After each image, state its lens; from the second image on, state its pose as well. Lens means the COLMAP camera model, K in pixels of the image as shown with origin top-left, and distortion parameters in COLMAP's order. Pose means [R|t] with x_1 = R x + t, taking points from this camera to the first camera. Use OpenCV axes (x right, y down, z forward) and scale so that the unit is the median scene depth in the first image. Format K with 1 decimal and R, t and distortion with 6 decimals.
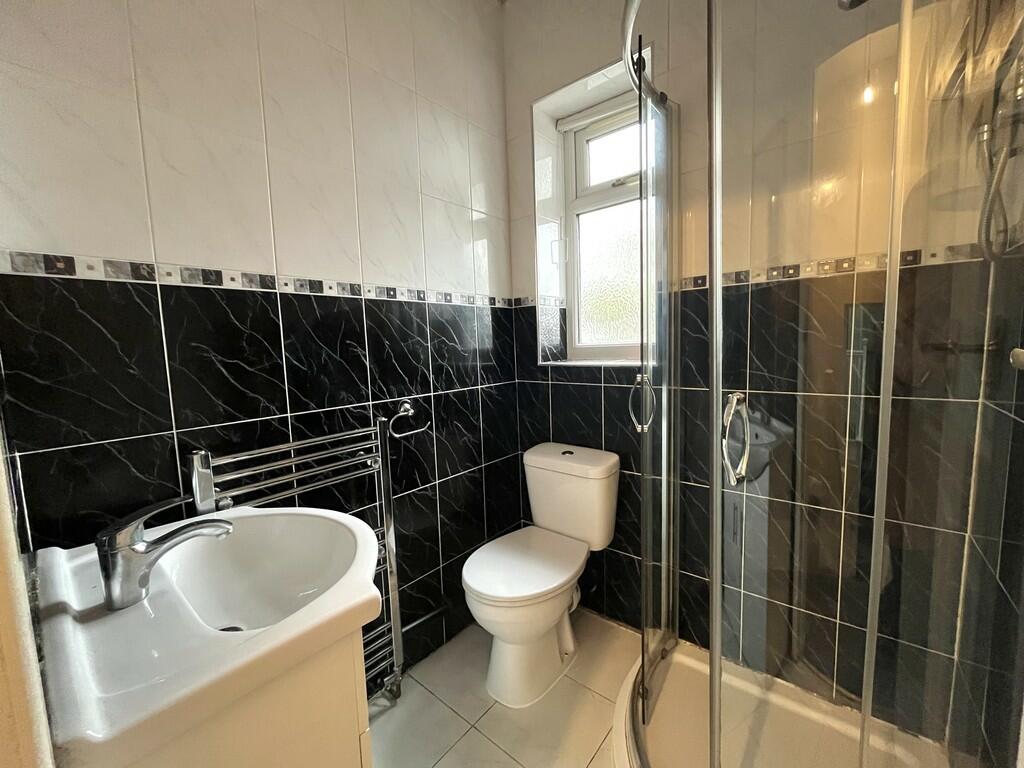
lens RADIAL K [[411.5, 0, 512.0], [0, 411.5, 384.0], [0, 0, 1]] dist [-0.002607, -0.001027]
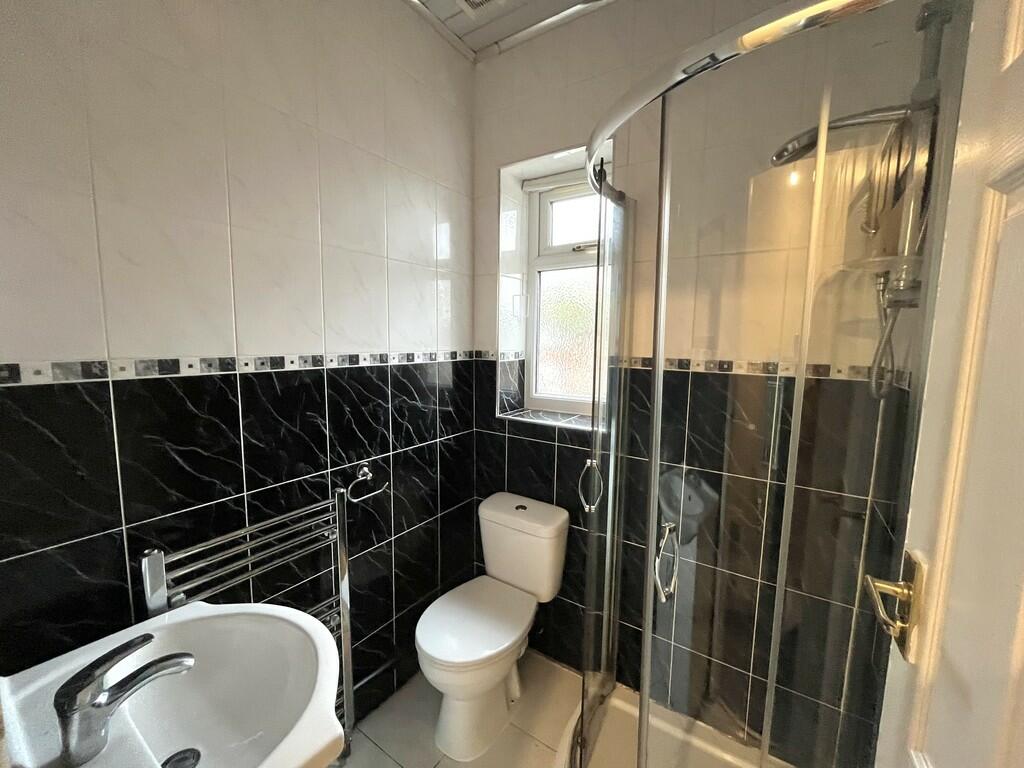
lens RADIAL K [[411.5, 0, 512.0], [0, 411.5, 384.0], [0, 0, 1]] dist [-0.002607, -0.001027]
pose [[0.993657, 0.036802, 0.106265, -0.012209], [-0.037966, 0.999239, 0.008948, -0.177410], [-0.105855, -0.012925, 0.994298, -0.043273]]
